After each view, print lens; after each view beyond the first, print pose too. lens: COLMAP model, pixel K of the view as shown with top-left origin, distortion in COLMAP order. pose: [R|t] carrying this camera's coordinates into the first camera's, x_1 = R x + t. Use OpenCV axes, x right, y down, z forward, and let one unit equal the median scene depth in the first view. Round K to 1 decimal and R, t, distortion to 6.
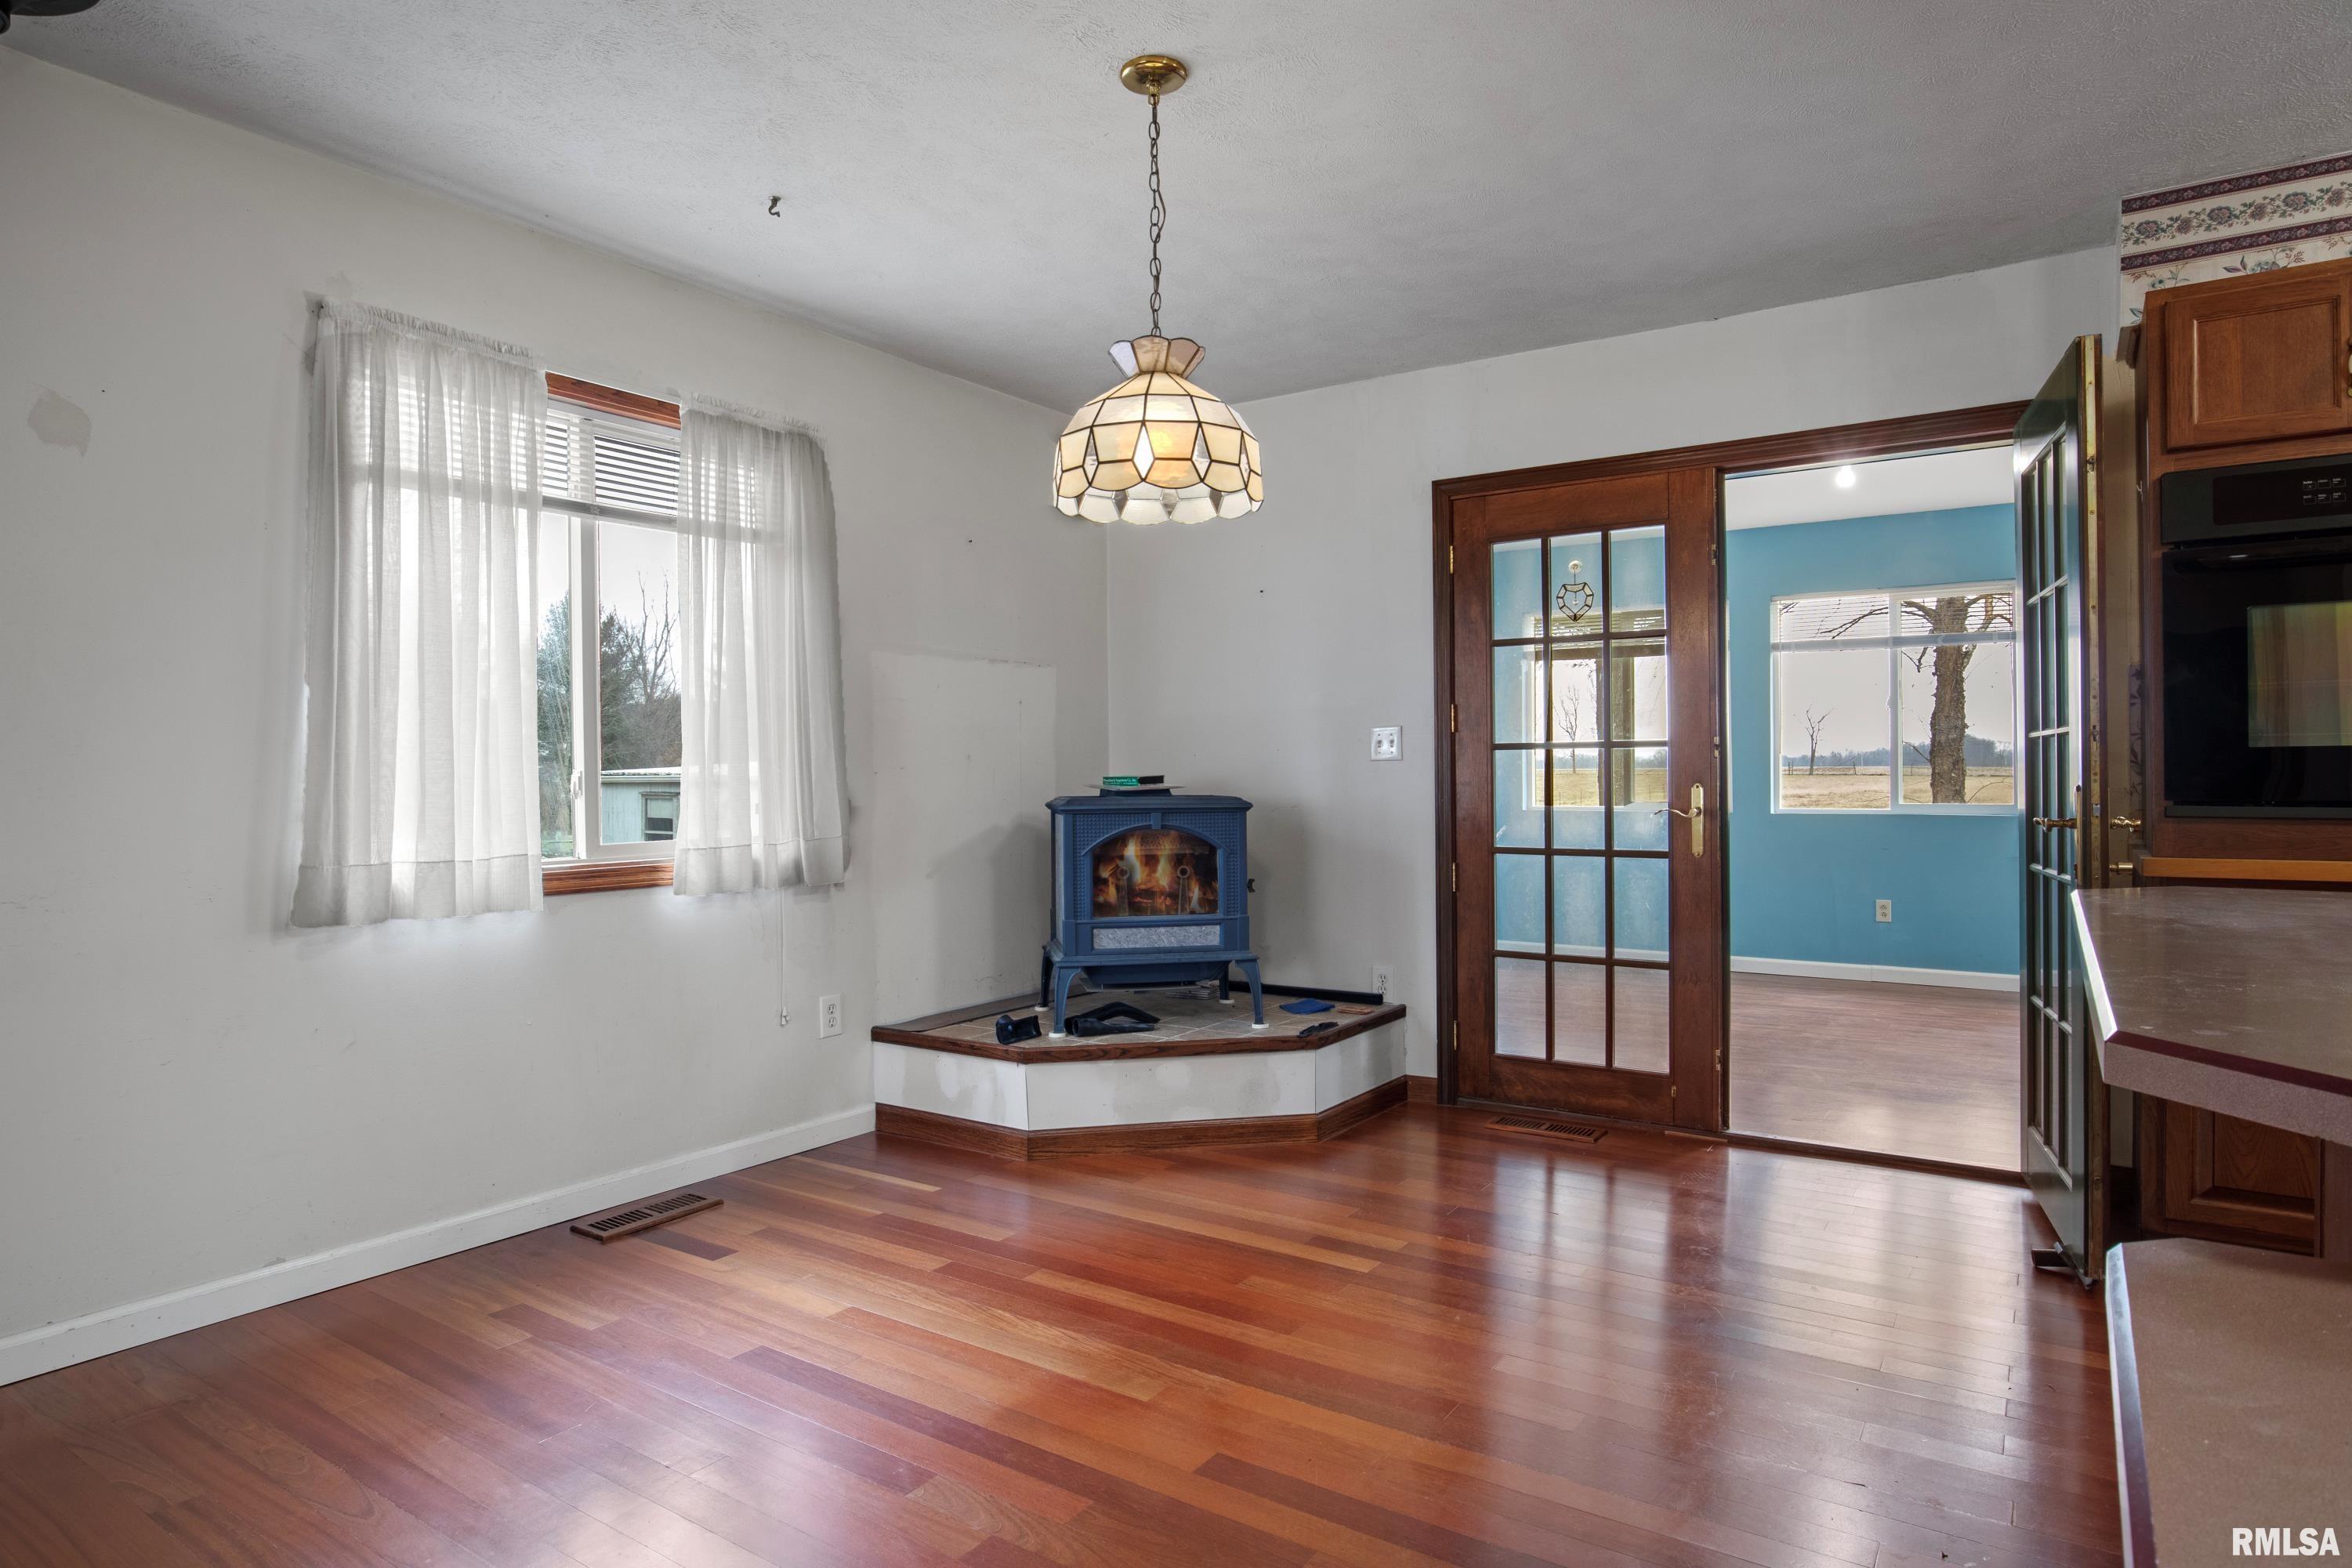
lens RADIAL K [[1318.6, 0, 1195.8], [0, 1318.6, 771.3], [0, 0, 1]] dist [-0.017388, 0.000769]
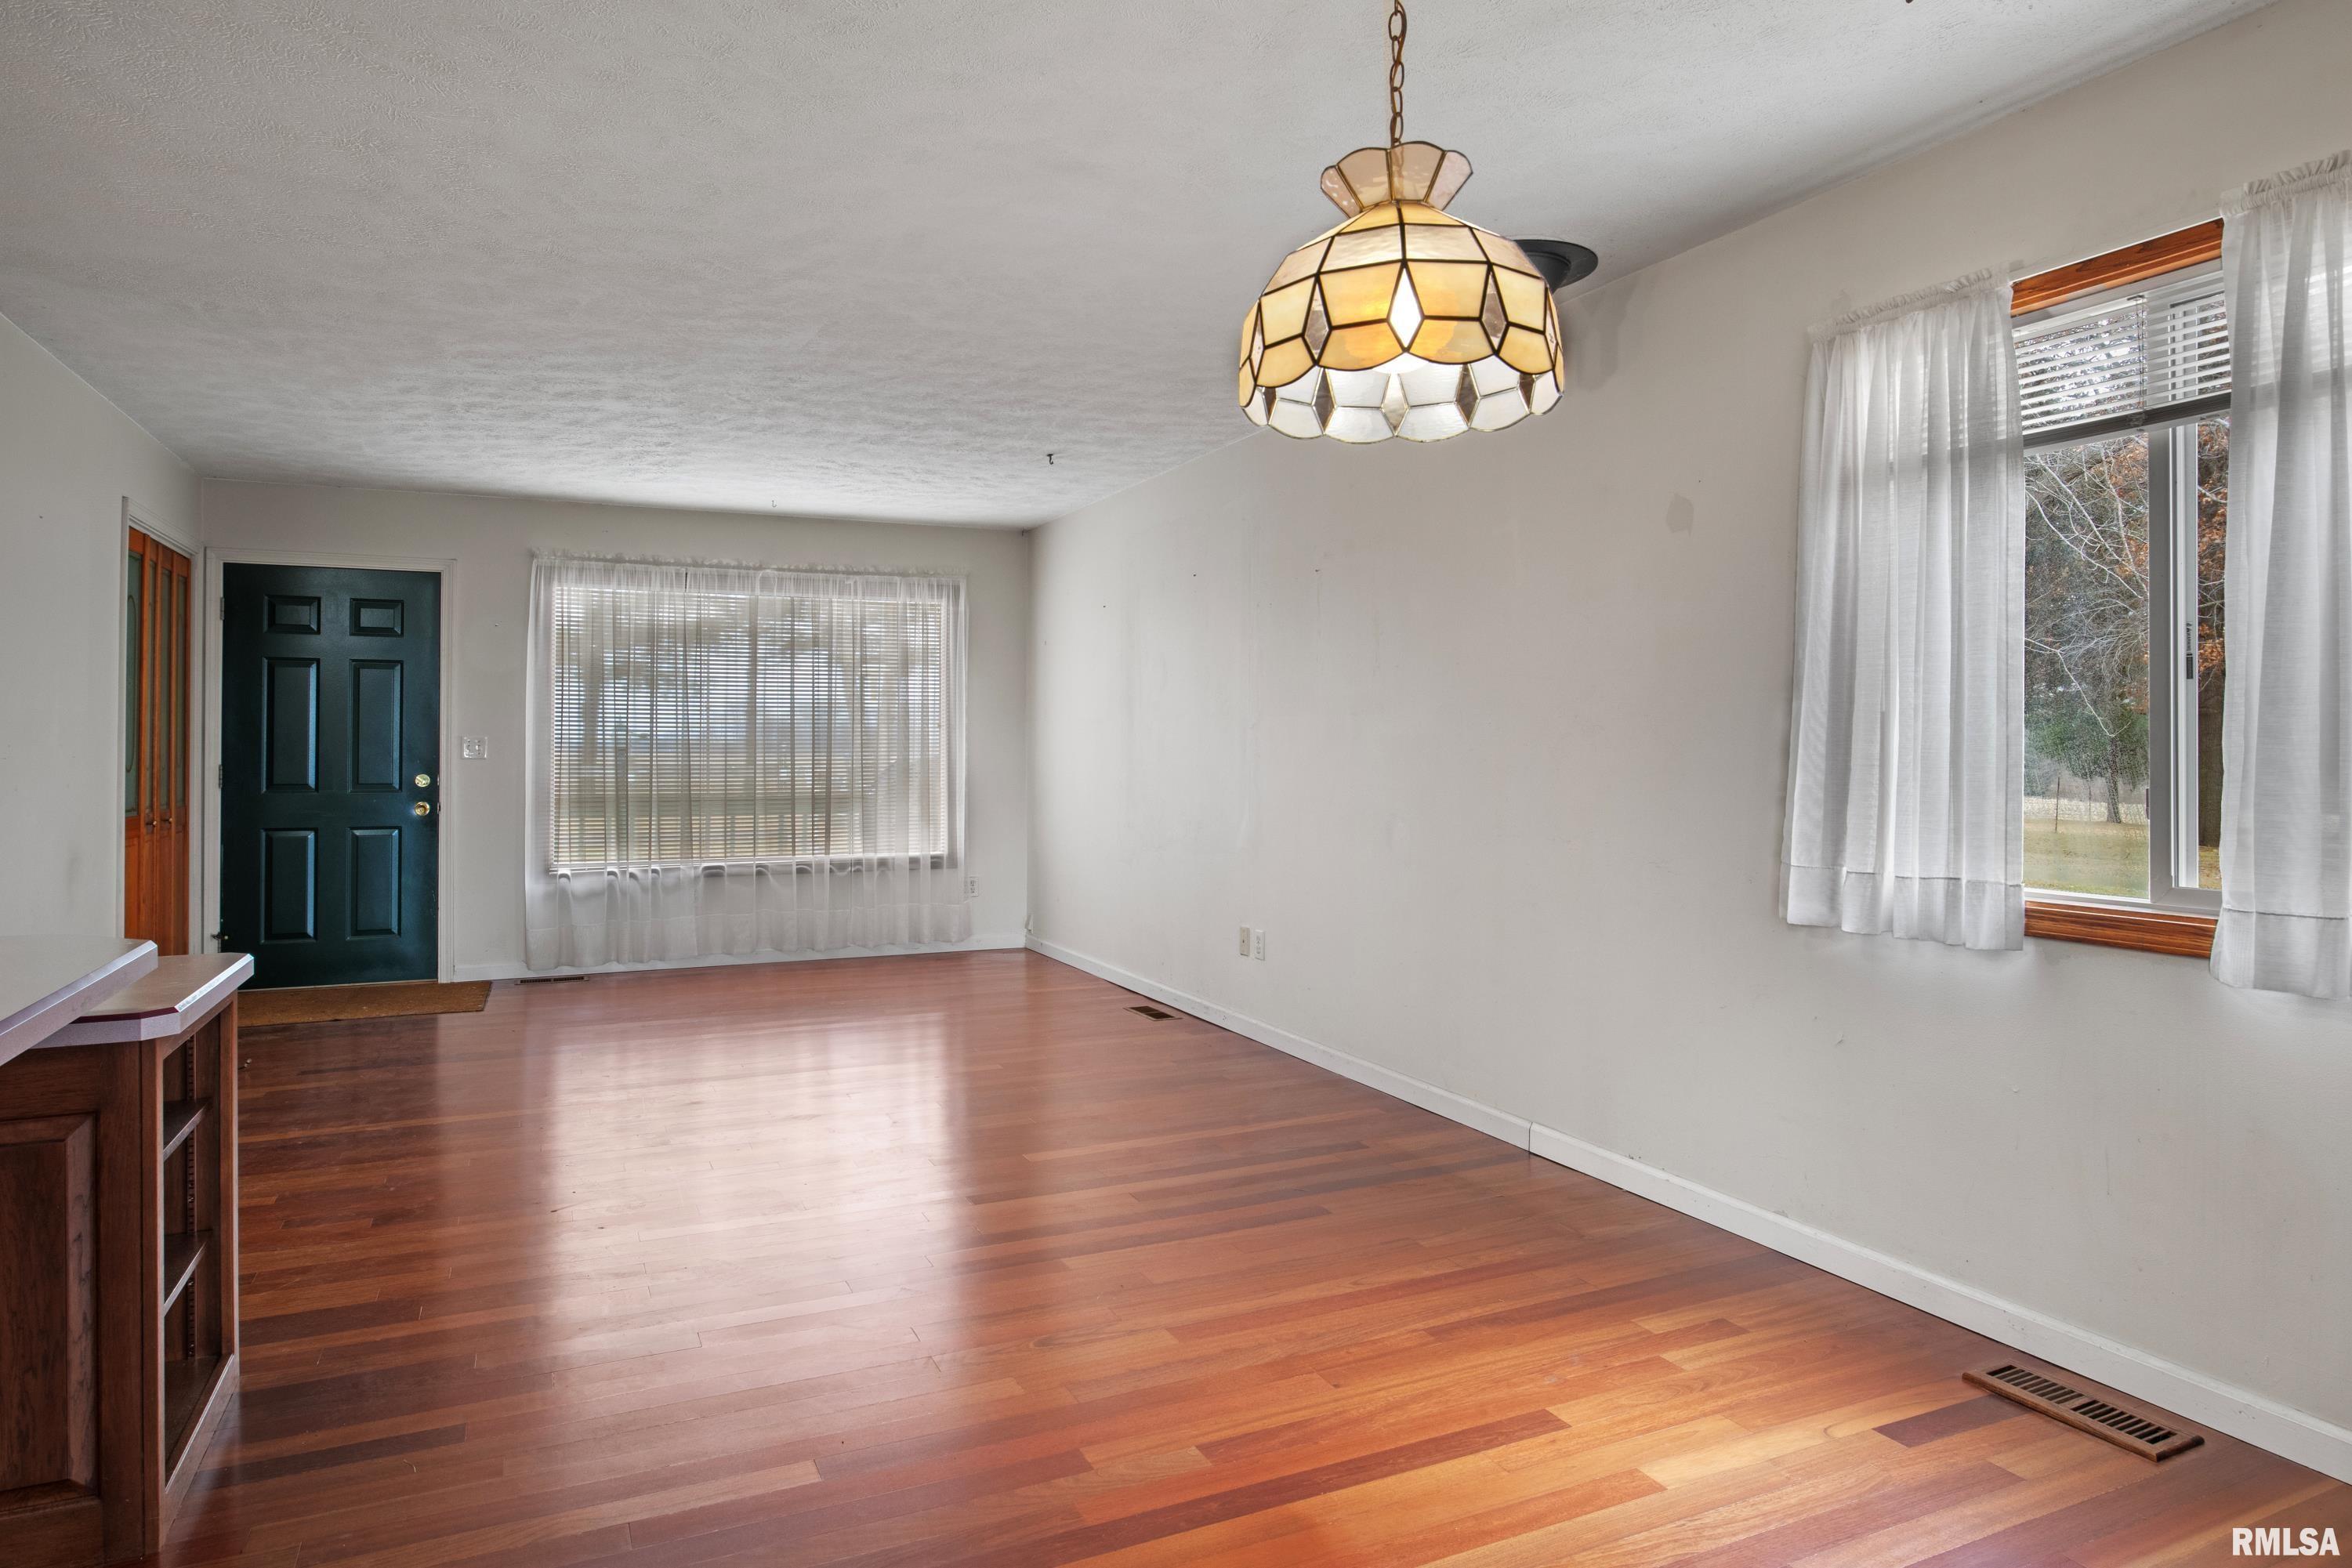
lens RADIAL K [[1377.3, 0, 1161.7], [0, 1377.3, 764.4], [0, 0, 1]] dist [-0.023589, 0.006102]
pose [[-0.514487, 0.020376, -0.857256, 0.396967], [0.003564, 0.999760, 0.021624, -0.025178], [0.857491, 0.008070, -0.514436, 0.804284]]
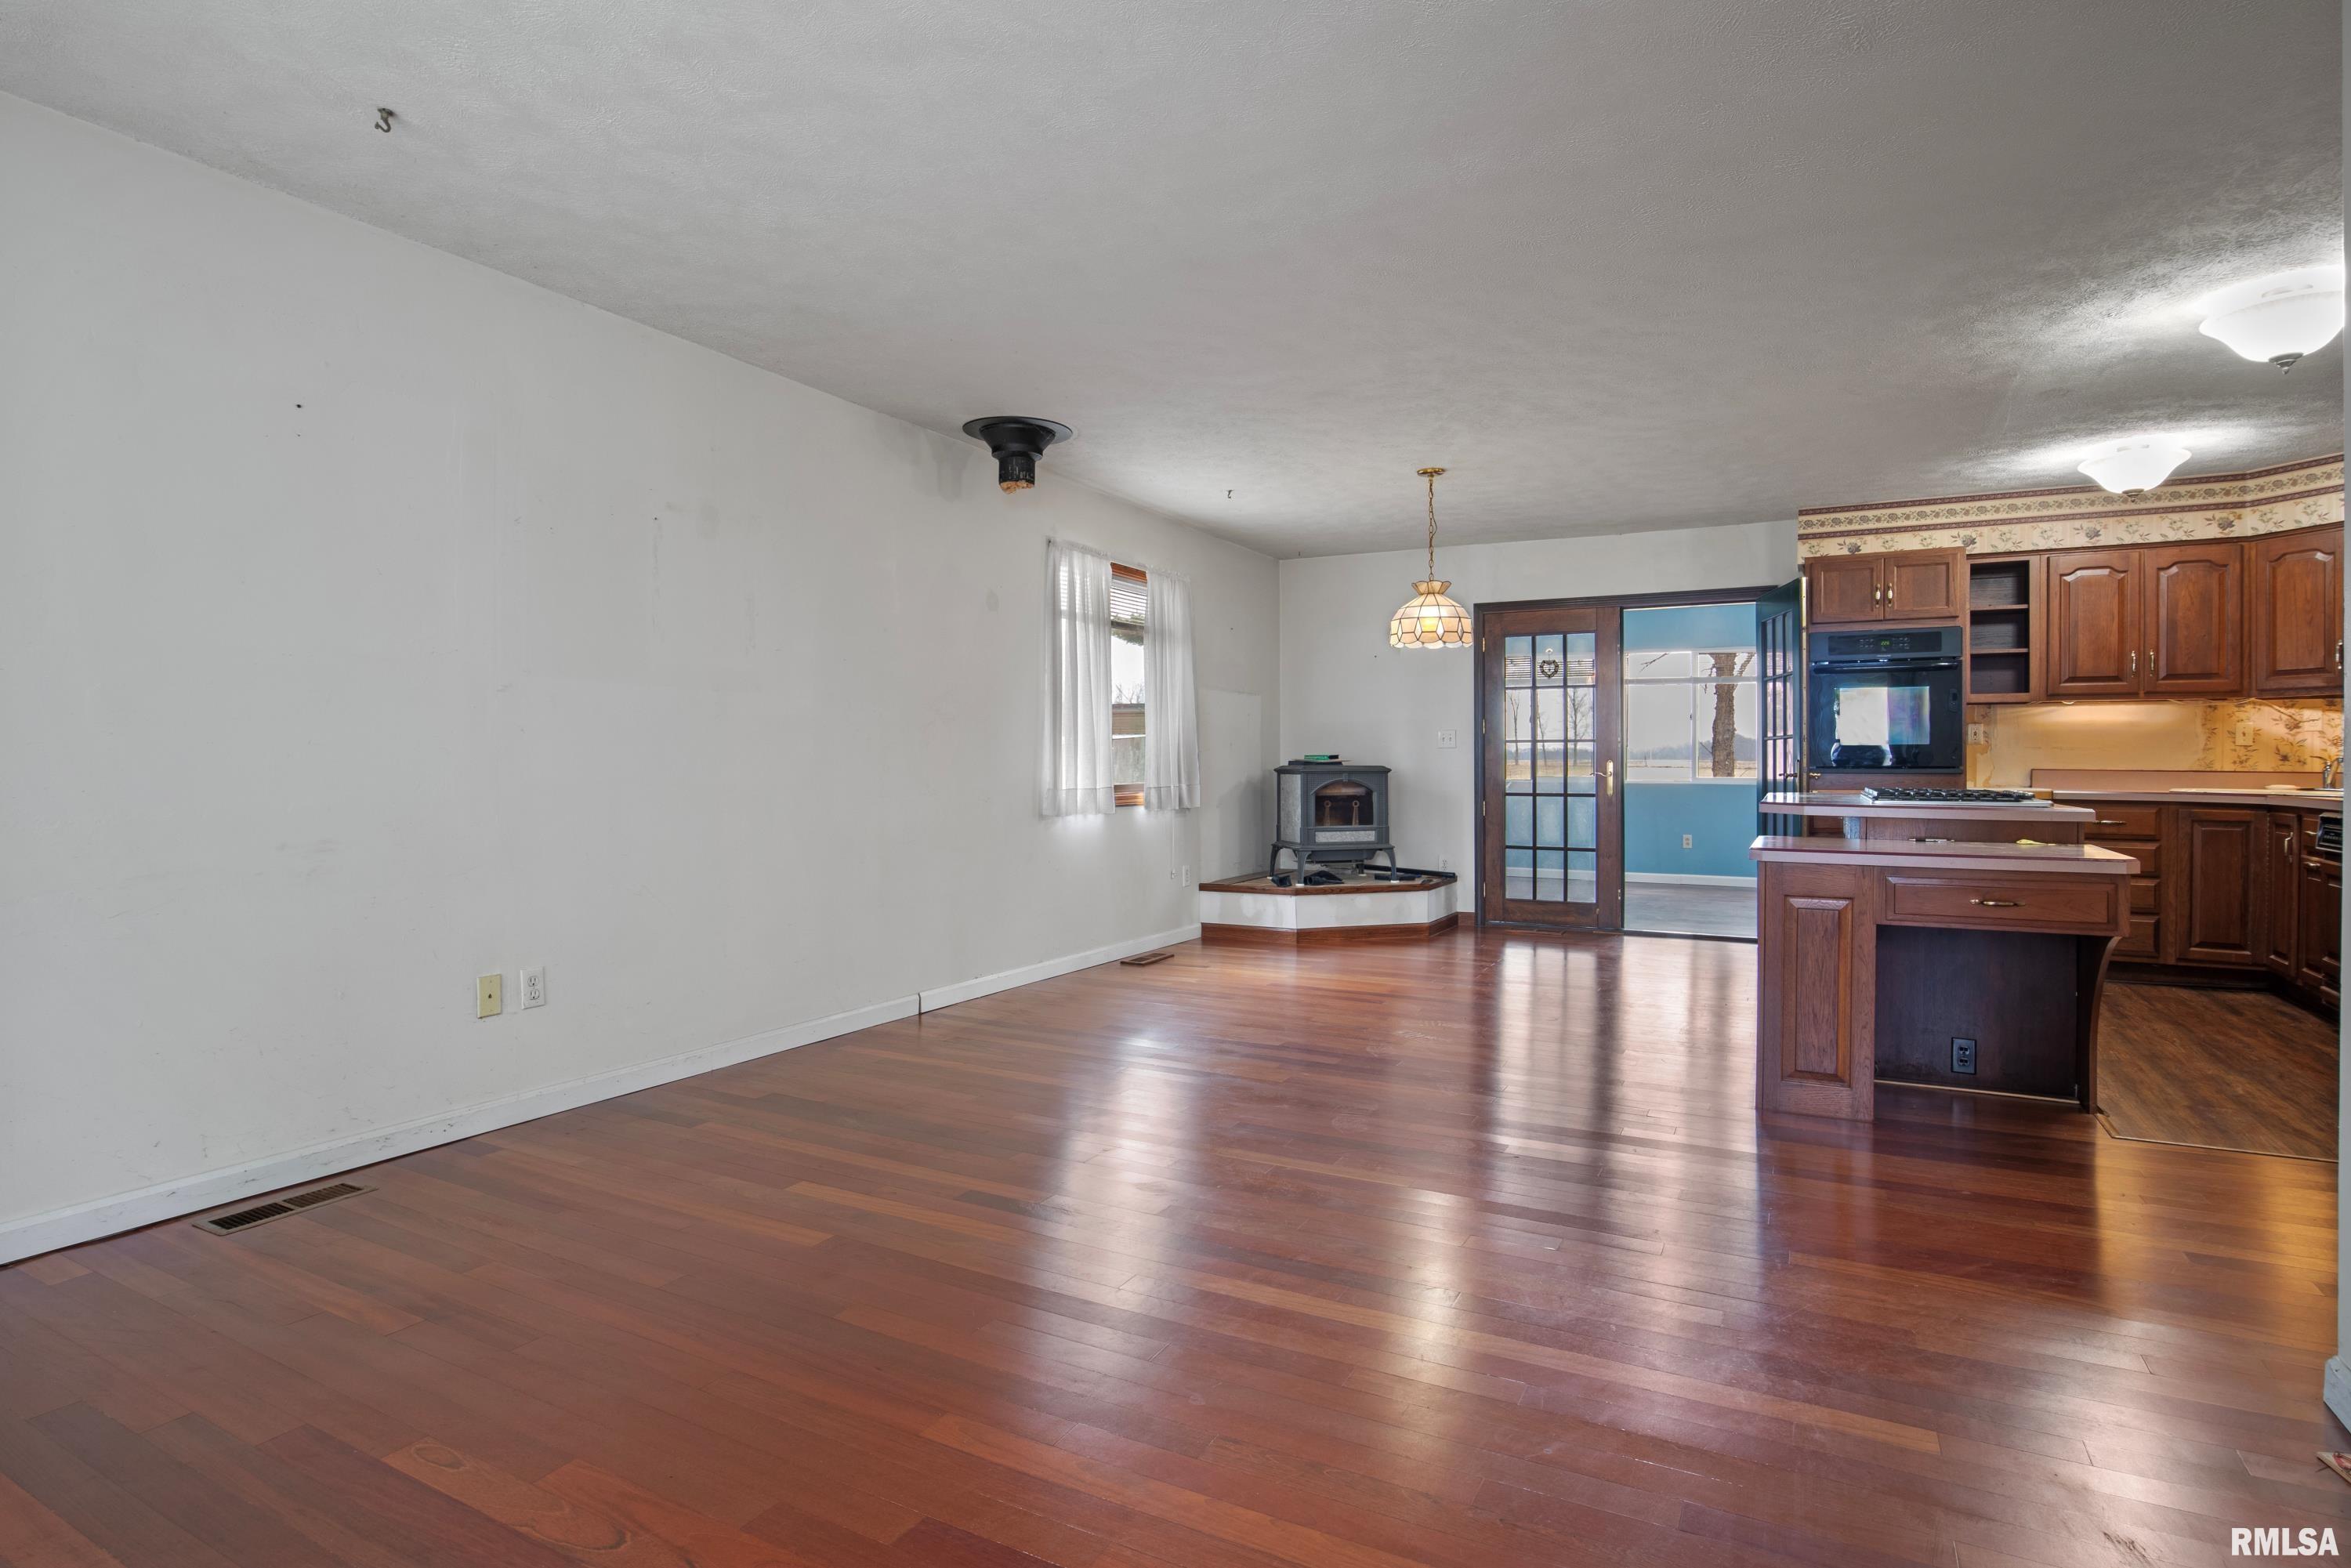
lens RADIAL K [[1187.7, 0, 1220.1], [0, 1187.7, 767.0], [0, 0, 1]] dist [-0.024948, 0.003770]
pose [[0.992859, 0.006708, 0.119106, -0.450329], [-0.007345, 0.999961, 0.004910, 0.015653], [-0.119068, -0.005750, 0.992869, -0.776024]]
